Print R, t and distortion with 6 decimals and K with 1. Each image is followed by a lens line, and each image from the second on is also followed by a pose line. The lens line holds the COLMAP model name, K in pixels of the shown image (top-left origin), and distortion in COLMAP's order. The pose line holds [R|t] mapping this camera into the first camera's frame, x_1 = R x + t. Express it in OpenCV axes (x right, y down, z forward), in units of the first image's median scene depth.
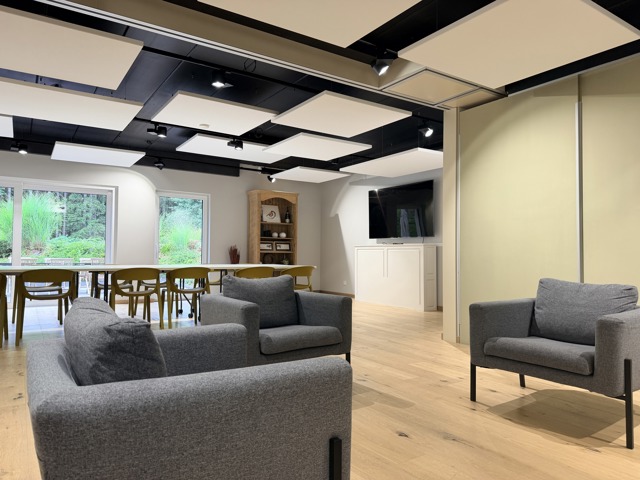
lens RADIAL K [[450.2, 0, 322.5], [0, 450.2, 239.7], [0, 0, 1]] dist [0.012614, -0.016113]
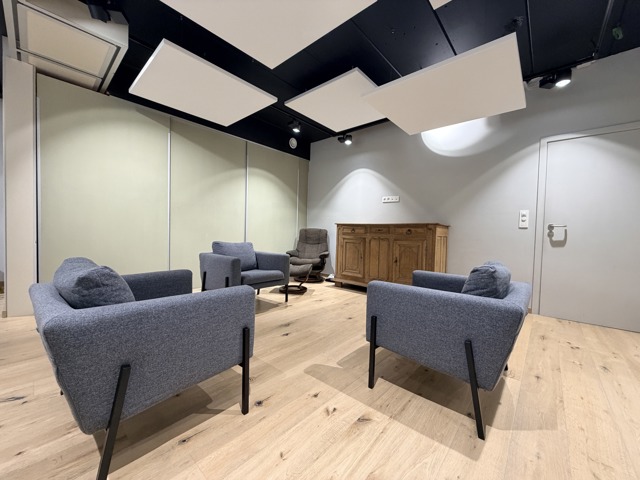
lens RADIAL K [[256.5, 0, 319.7], [0, 256.5, 240.1], [0, 0, 1]] dist [-0.002534, -0.000116]
pose [[-0.238087, -0.045026, 0.970199, -0.615819], [-0.063244, 0.997524, 0.030774, 0.022092], [-0.969182, -0.054032, -0.240345, 0.871611]]
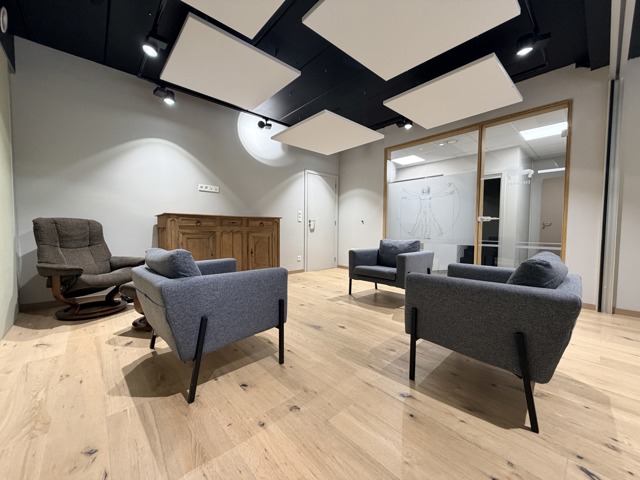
lens RADIAL K [[256.5, 0, 317.6], [0, 256.5, 238.2], [0, 0, 1]] dist [-0.002534, -0.000116]
pose [[-0.991185, -0.011896, -0.131947, 0.318823], [-0.012074, 0.999927, 0.000552, 0.061255], [0.131930, 0.002140, -0.991257, 1.536958]]
